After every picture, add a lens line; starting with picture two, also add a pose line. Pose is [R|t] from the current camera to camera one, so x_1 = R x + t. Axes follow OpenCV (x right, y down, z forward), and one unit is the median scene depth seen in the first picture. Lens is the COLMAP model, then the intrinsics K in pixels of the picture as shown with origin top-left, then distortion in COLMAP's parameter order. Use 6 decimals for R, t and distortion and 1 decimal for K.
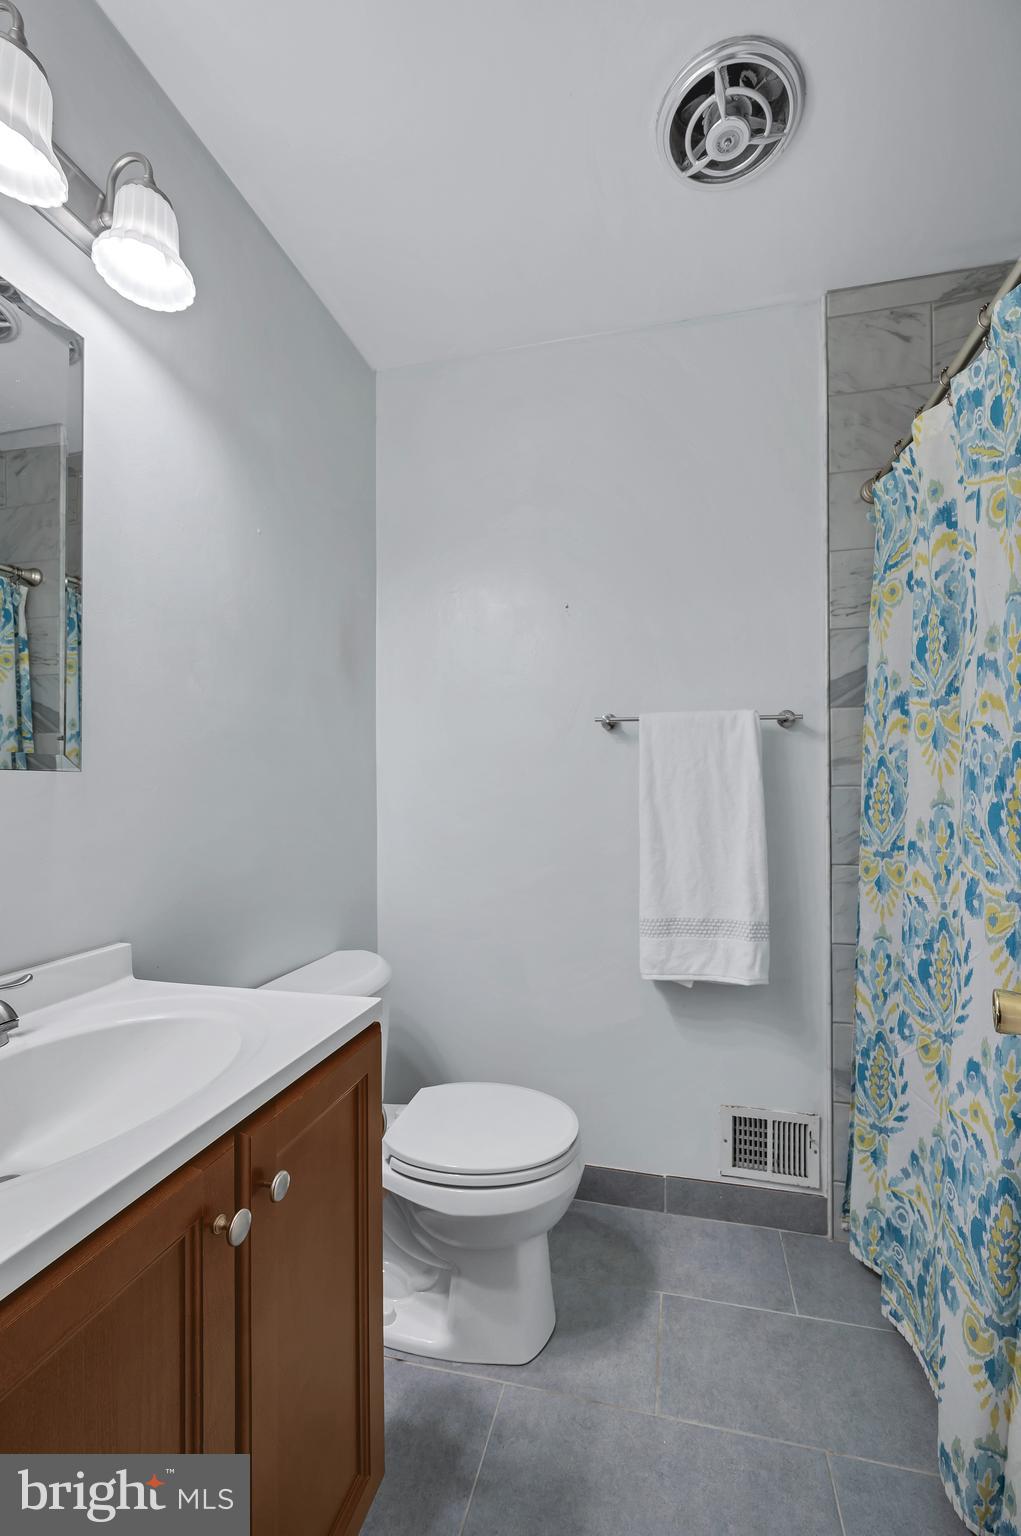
lens RADIAL K [[594.5, 0, 510.5], [0, 594.5, 768.0], [0, 0, 1]] dist [0.000088, 0.000367]
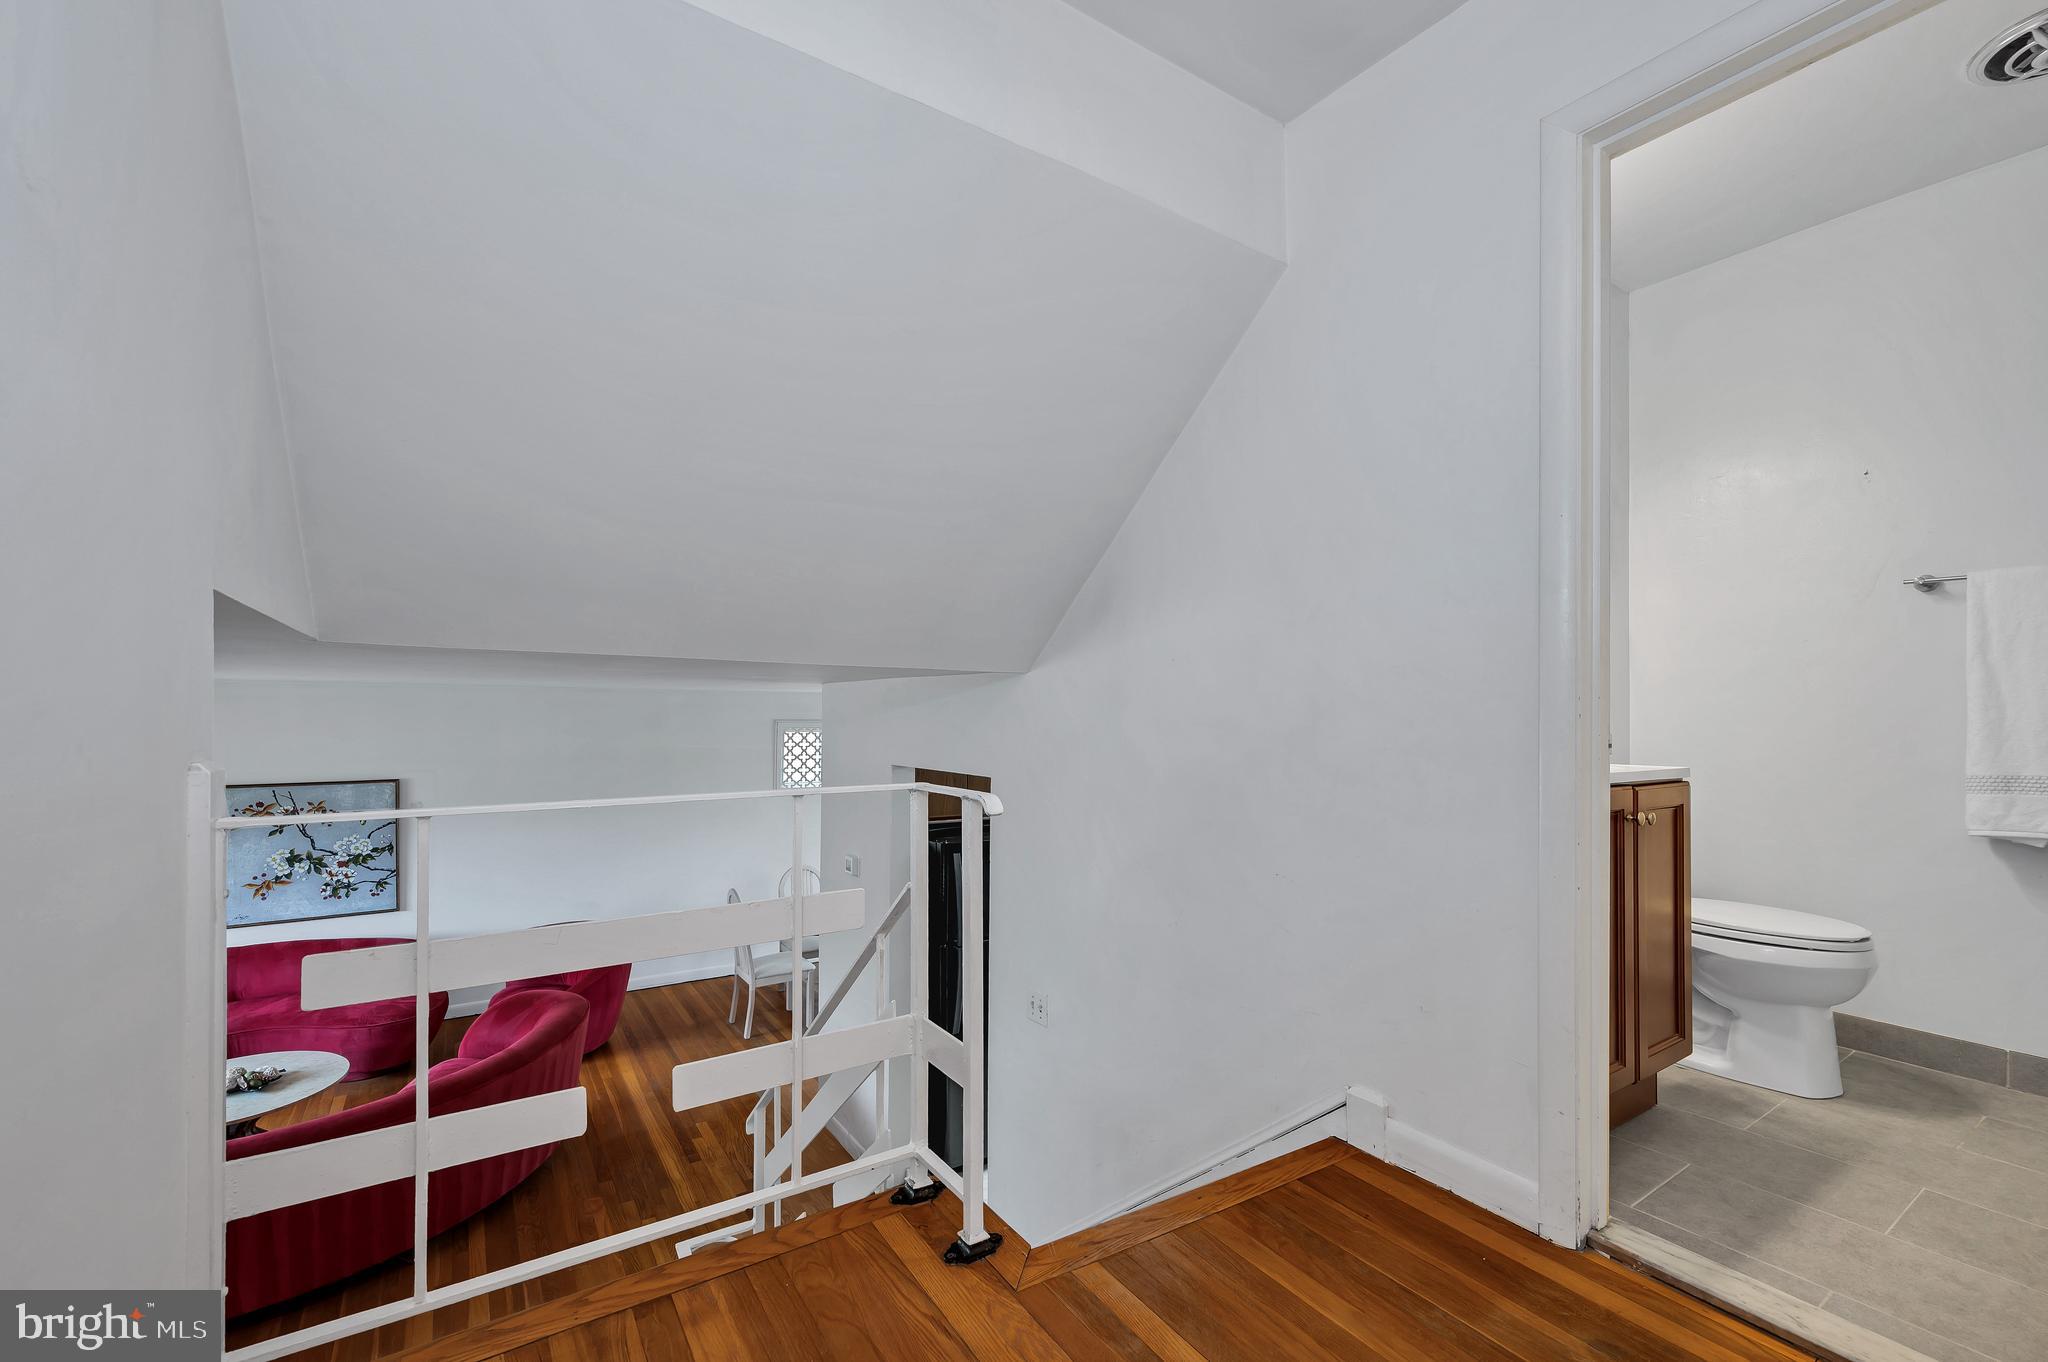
lens RADIAL K [[855.6, 0, 1032.7], [0, 855.6, 716.1], [0, 0, 1]] dist [0.000085, -0.000242]
pose [[0.745278, 0.002030, -0.666751, 0.005500], [-0.001277, 0.999998, 0.001617, 0.143906], [0.666753, -0.000354, 0.745279, -1.062875]]
